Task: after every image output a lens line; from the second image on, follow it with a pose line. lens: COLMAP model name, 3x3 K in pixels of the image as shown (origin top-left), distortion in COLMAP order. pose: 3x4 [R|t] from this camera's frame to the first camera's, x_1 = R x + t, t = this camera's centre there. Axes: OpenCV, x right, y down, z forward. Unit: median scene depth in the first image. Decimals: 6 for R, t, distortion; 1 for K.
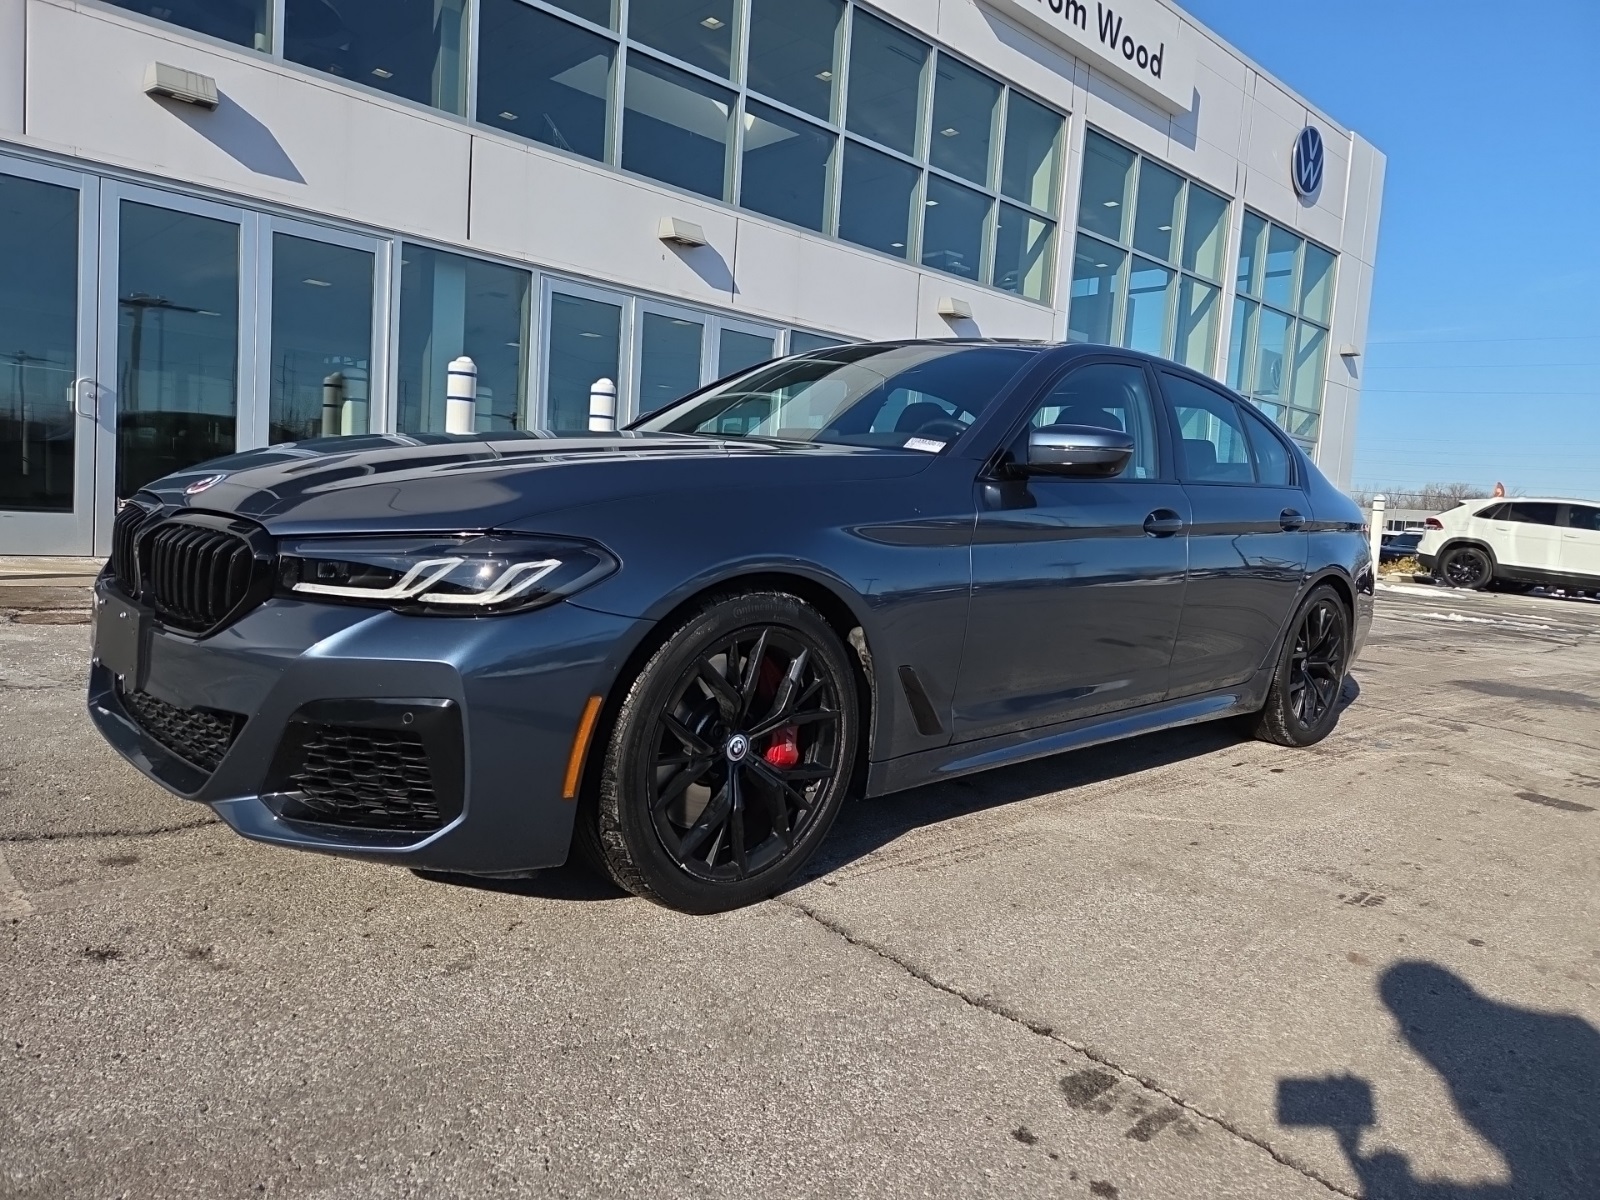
lens RADIAL K [[1061.3, 0, 816.1], [0, 1061.3, 583.9], [0, 0, 1]] dist [0.081722, -0.063774]
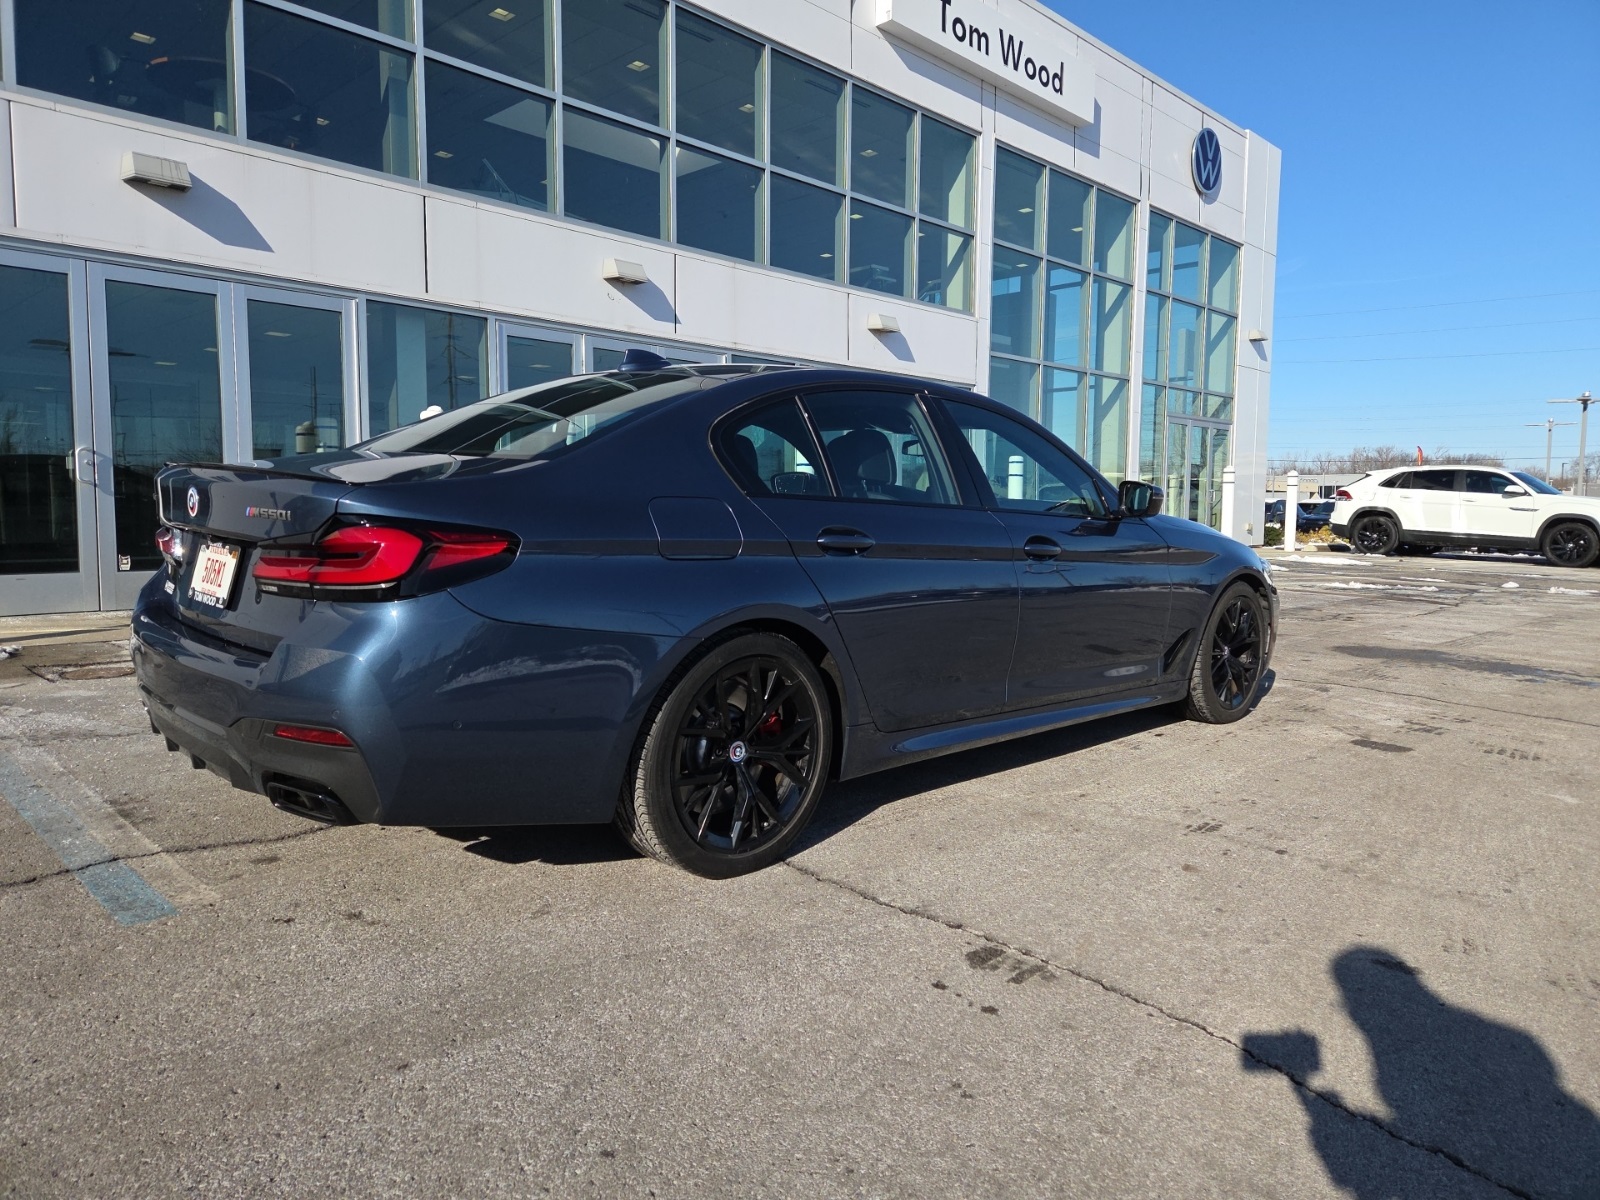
lens RADIAL K [[1061.3, 0, 810.1], [0, 1061.3, 577.4], [0, 0, 1]] dist [0.081722, -0.063774]
pose [[0.997348, -0.059998, 0.041192, -0.003494], [0.060095, 0.998192, -0.001115, -0.014847], [-0.041051, 0.003587, 0.999151, -0.106550]]
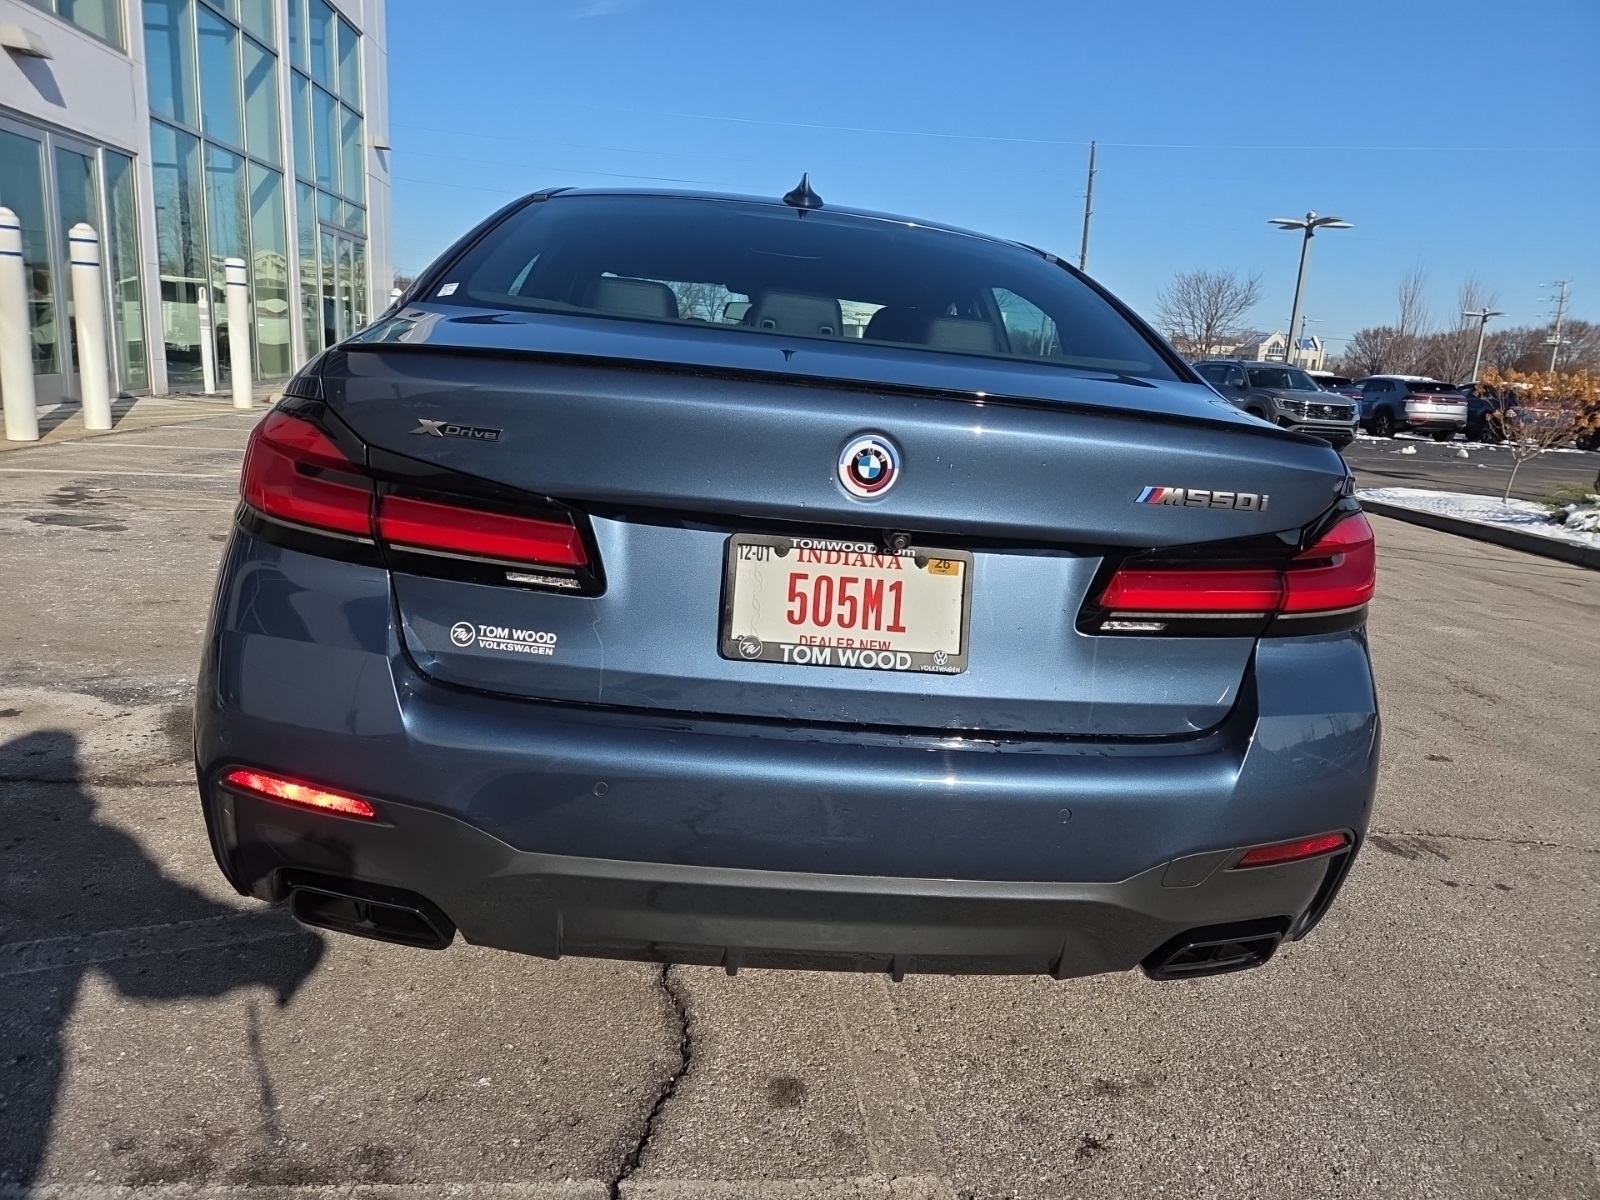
lens RADIAL K [[1061.3, 0, 816.6], [0, 1061.3, 588.5], [0, 0, 1]] dist [0.081722, -0.063774]
pose [[0.596682, -0.196989, 0.777924, -0.345169], [0.034526, 0.974807, 0.220363, -0.072607], [-0.801735, -0.104628, 0.588451, 0.180753]]
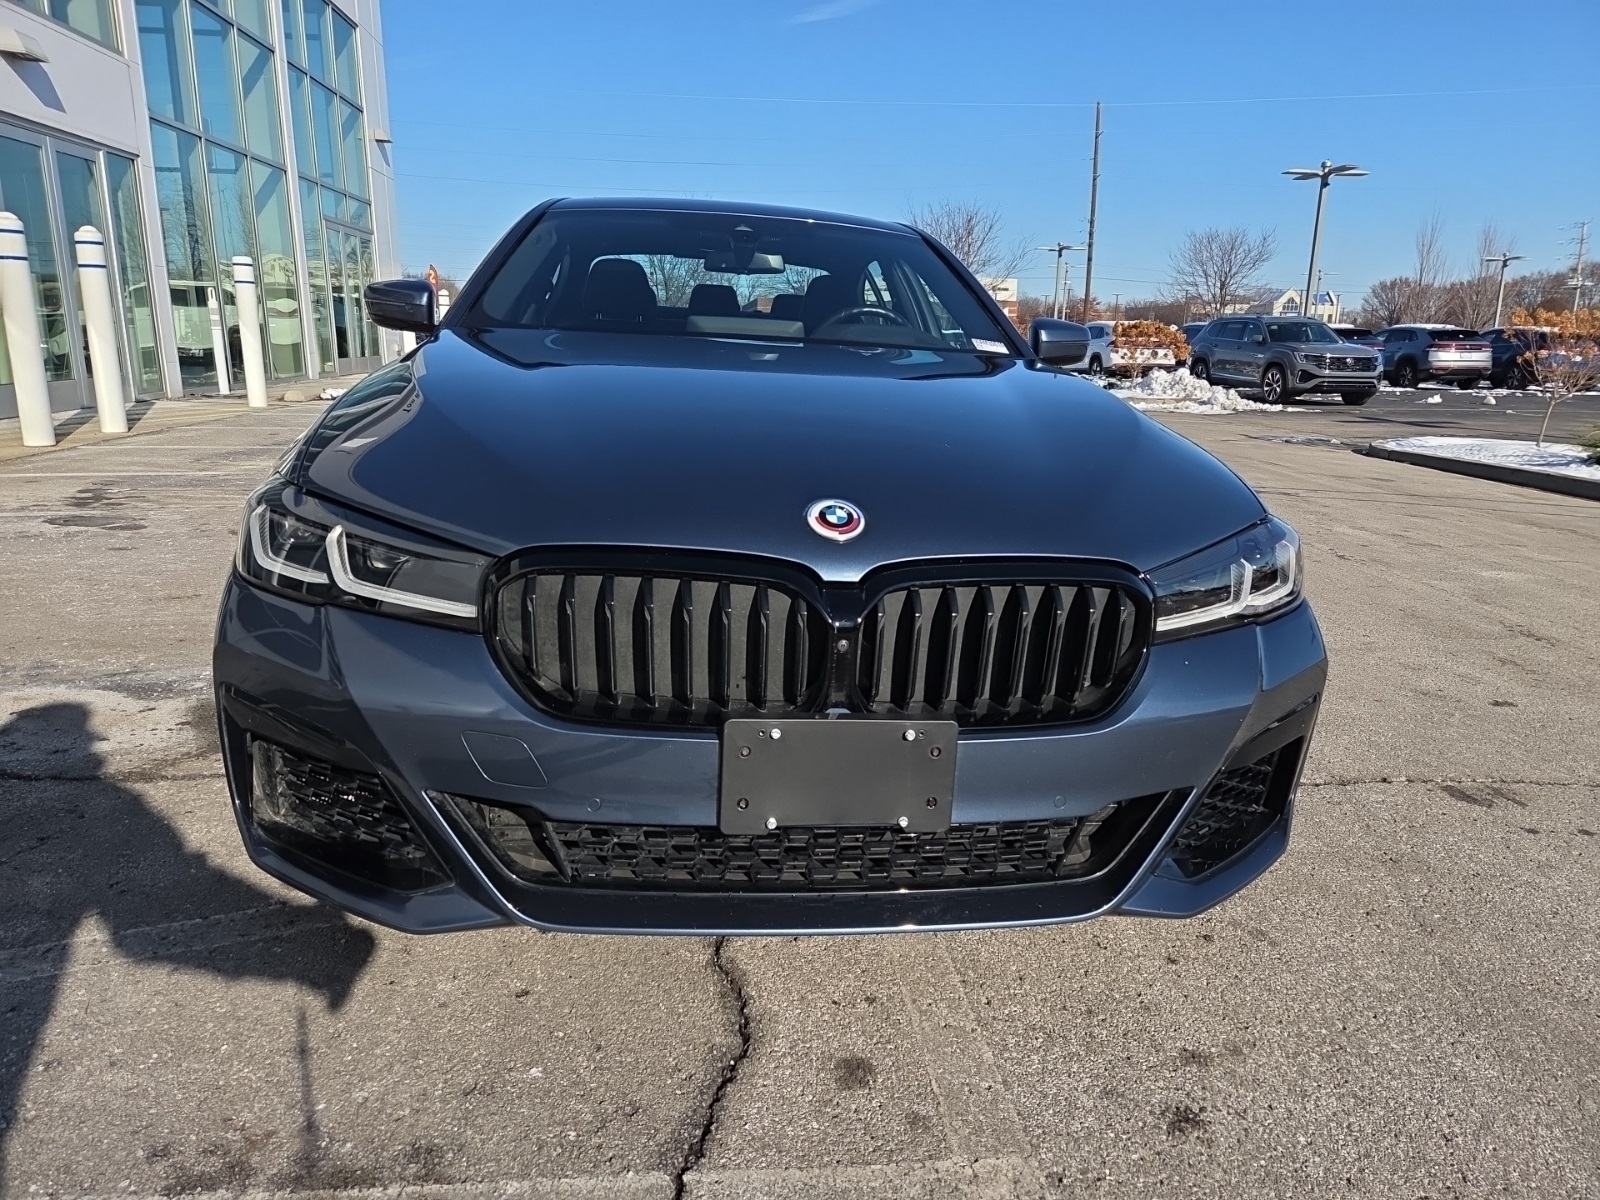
lens RADIAL K [[1061.3, 0, 816.0], [0, 1061.3, 588.3], [0, 0, 1]] dist [0.081722, -0.063774]
pose [[0.602010, -0.236546, 0.762647, -0.338237], [0.079181, 0.968090, 0.237764, -0.064146], [-0.794553, -0.082749, 0.601530, 0.193276]]
